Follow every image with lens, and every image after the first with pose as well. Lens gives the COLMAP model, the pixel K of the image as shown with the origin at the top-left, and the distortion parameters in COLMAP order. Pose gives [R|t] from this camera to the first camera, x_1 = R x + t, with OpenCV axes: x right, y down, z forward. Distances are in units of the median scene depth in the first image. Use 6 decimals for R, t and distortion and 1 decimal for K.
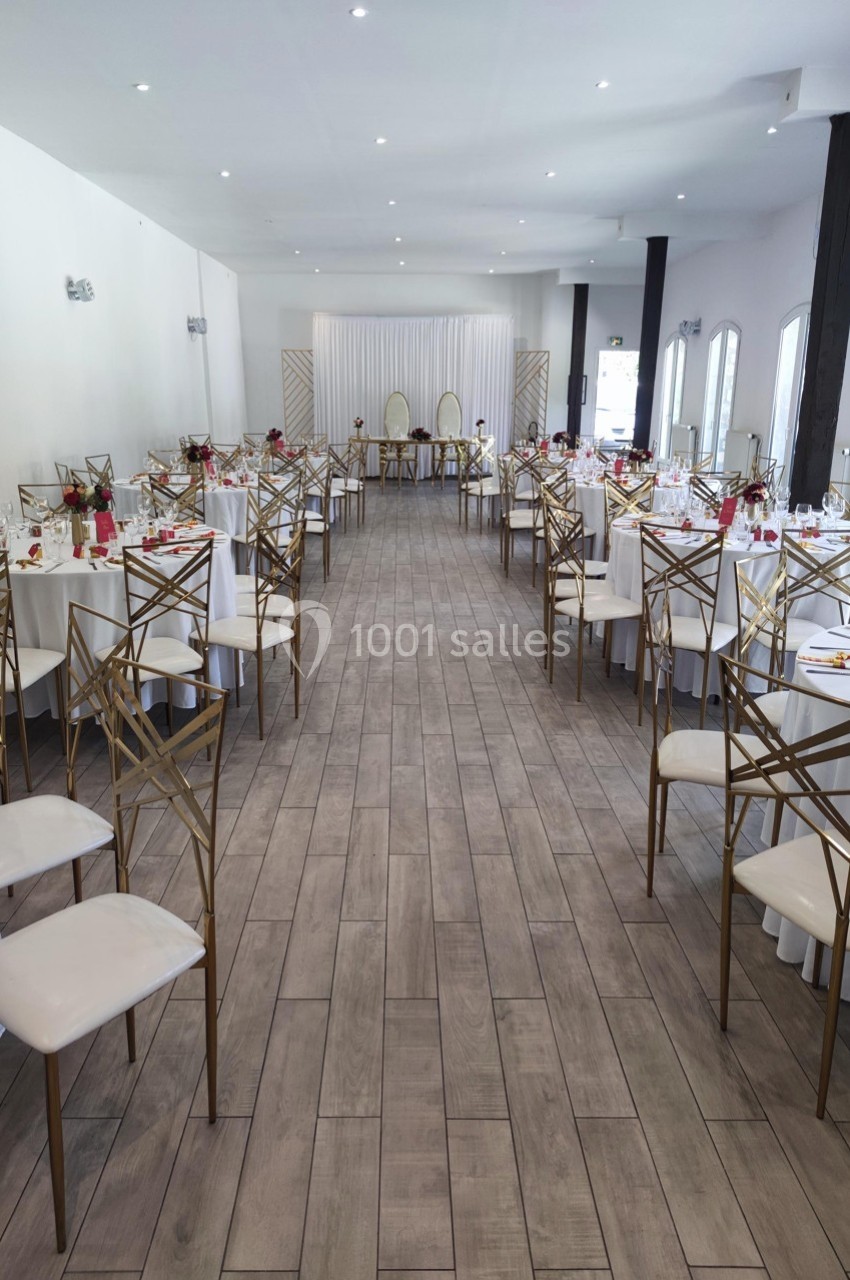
lens RADIAL K [[1016.2, 0, 420.4], [0, 1016.2, 648.8], [0, 0, 1]] dist [0.046580, -0.044561]
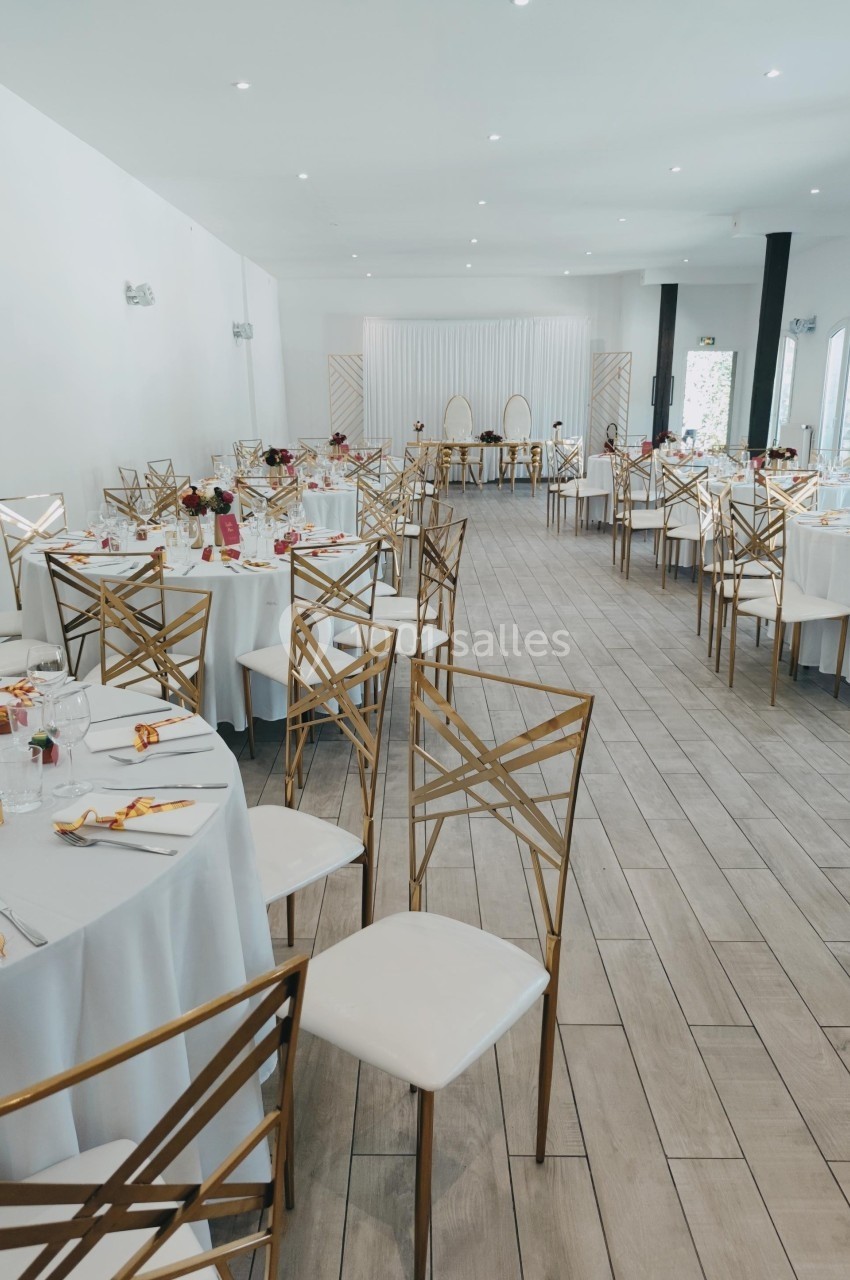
lens RADIAL K [[1016.2, 0, 426.7], [0, 1016.2, 636.0], [0, 0, 1]] dist [0.046580, -0.044561]
pose [[0.999993, -0.003748, 0.000213, -0.151671], [0.003751, 0.999823, -0.018458, 0.001937], [-0.000144, 0.018459, 0.999830, 0.032600]]
